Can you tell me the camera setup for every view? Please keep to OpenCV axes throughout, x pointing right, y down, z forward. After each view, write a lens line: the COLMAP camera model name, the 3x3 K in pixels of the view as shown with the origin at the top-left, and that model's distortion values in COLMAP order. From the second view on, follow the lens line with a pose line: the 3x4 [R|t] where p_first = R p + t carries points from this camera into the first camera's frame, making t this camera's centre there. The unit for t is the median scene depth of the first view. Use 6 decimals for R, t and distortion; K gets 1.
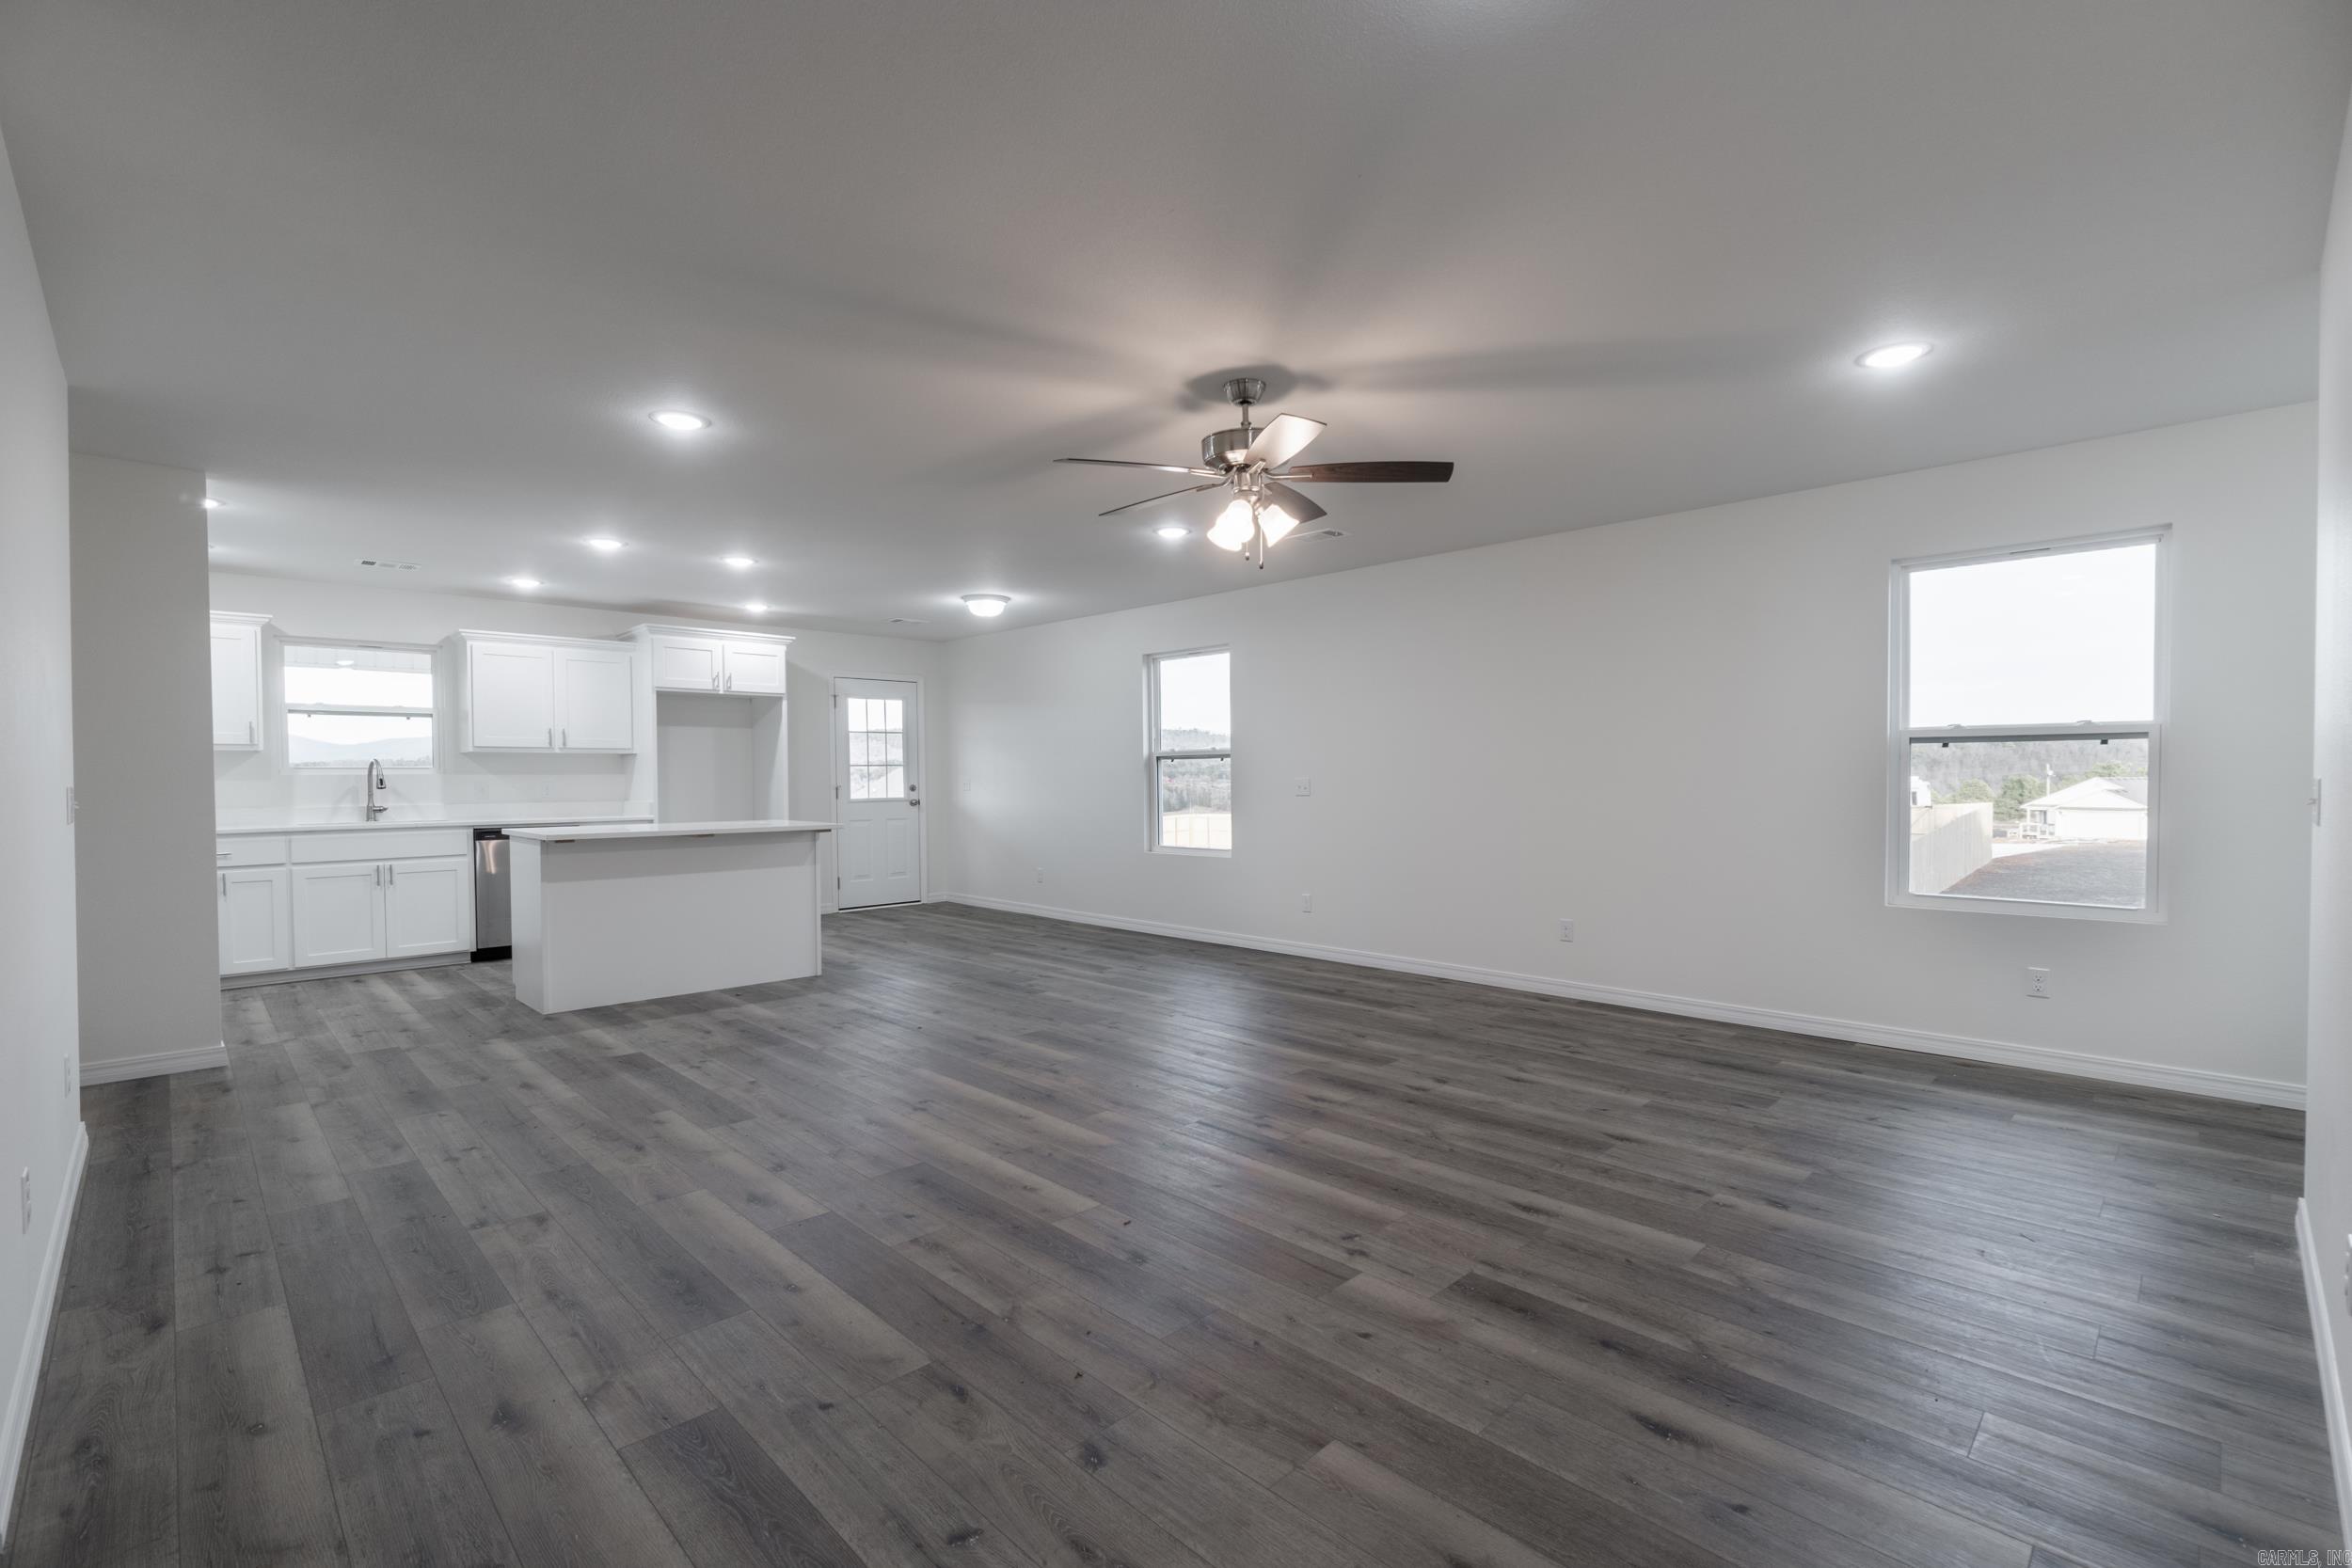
lens RADIAL K [[1029.4, 0, 1165.0], [0, 1029.4, 805.4], [0, 0, 1]] dist [-0.001671, 0.000132]
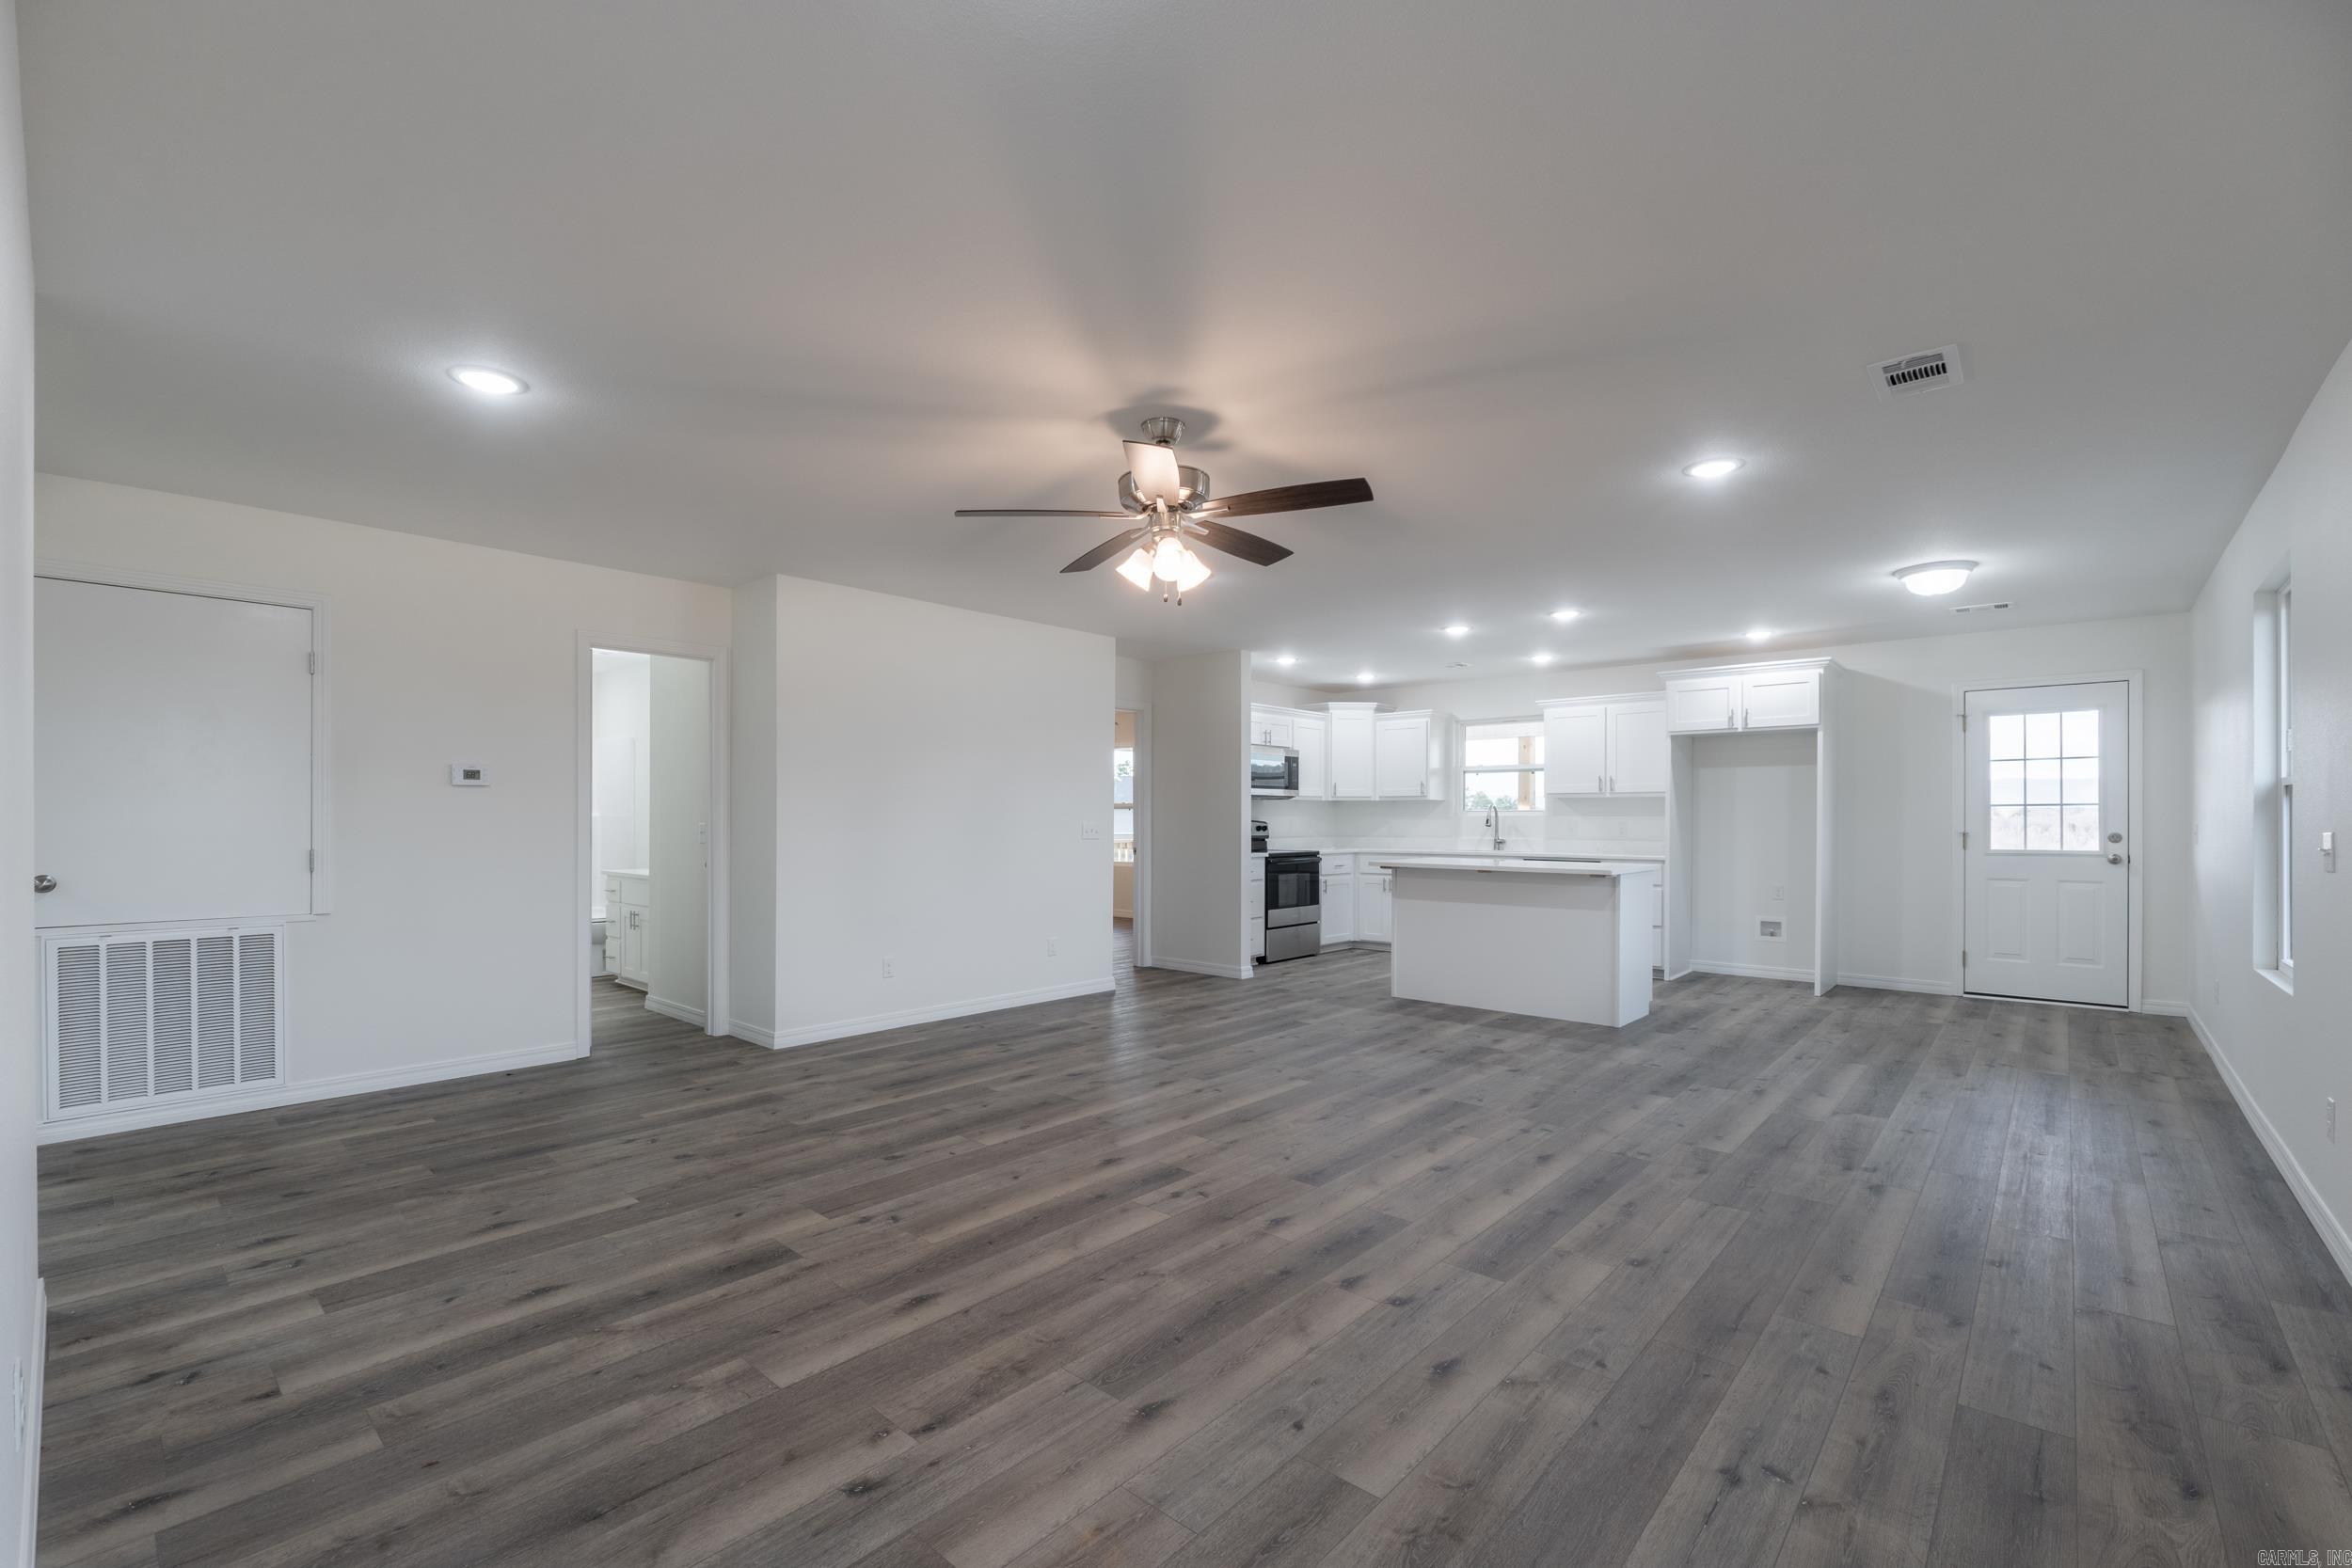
lens RADIAL K [[996.9, 0, 1169.1], [0, 996.9, 824.9], [0, 0, 1]] dist [0.000104, 0.000023]
pose [[0.069000, 0.012153, -0.997543, 0.961023], [-0.030503, 0.999484, 0.010067, -0.034205], [0.997150, 0.029733, 0.069335, 0.886154]]
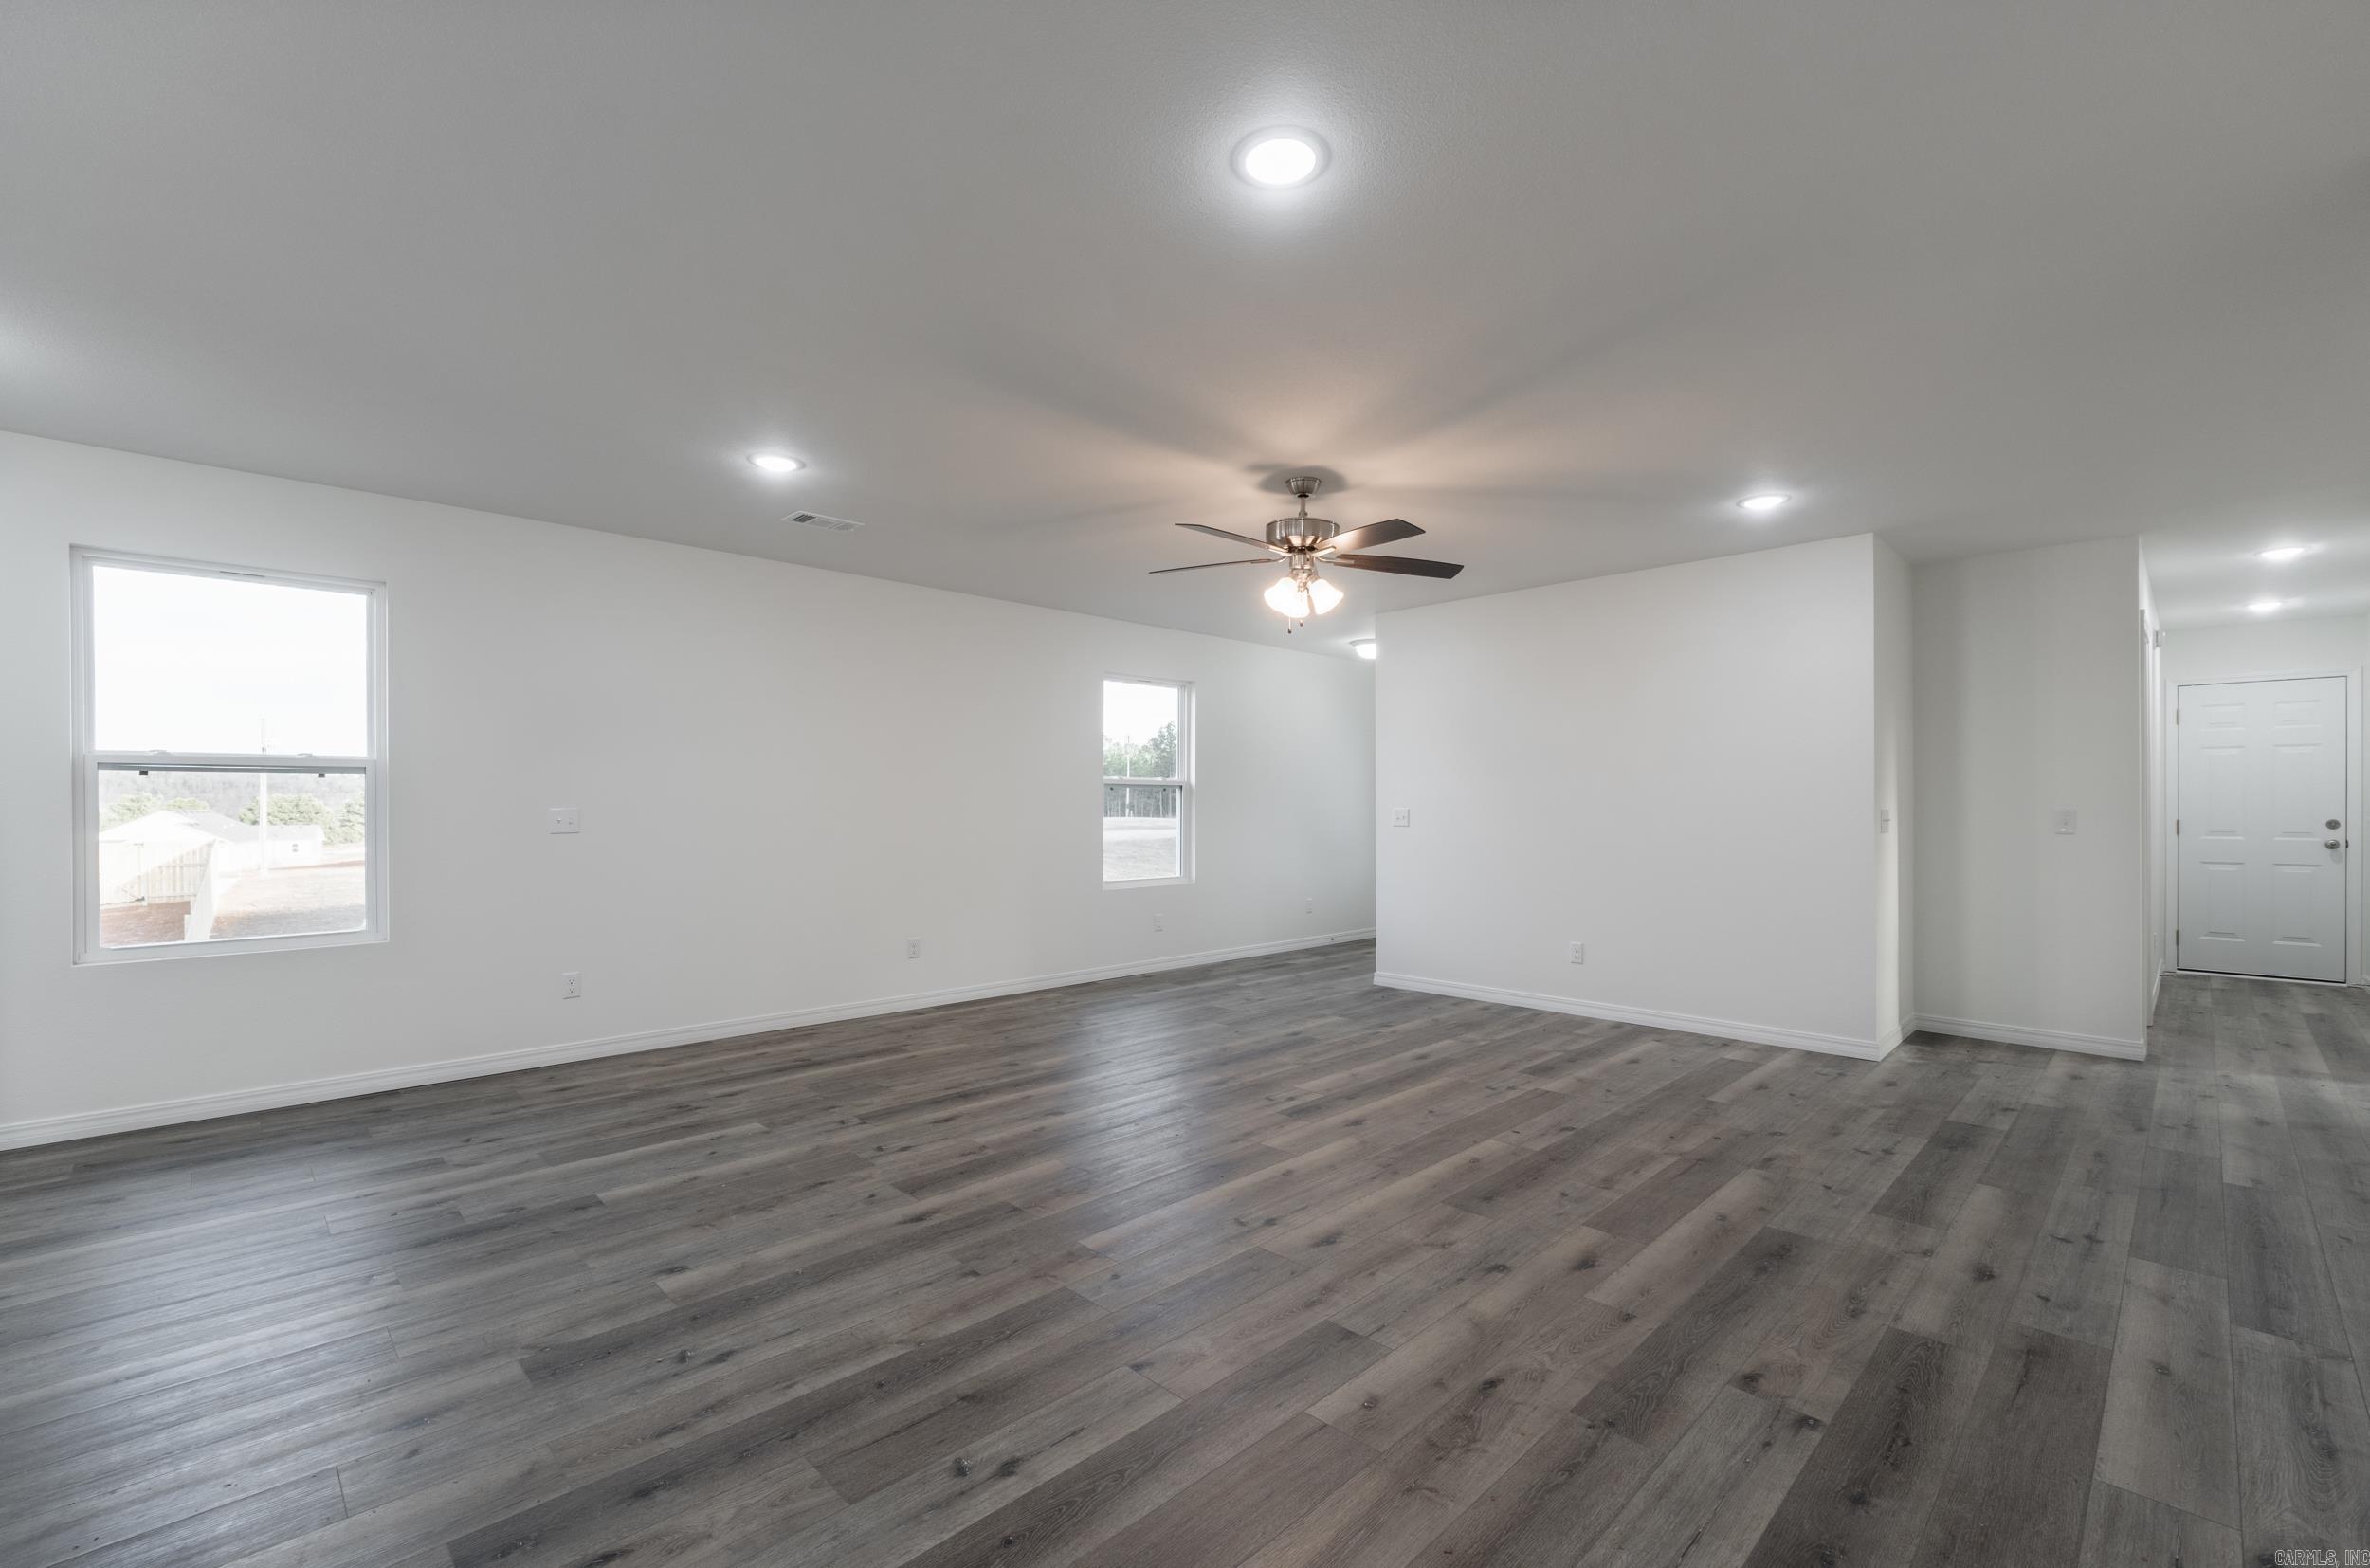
lens RADIAL K [[1012.4, 0, 1189.7], [0, 1012.4, 807.9], [0, 0, 1]] dist [-0.006997, -0.000689]
pose [[-0.008532, 0.003110, 0.999959, -1.033073], [0.025986, 0.999658, -0.002888, -0.023839], [-0.999626, 0.025960, -0.008609, 1.076492]]
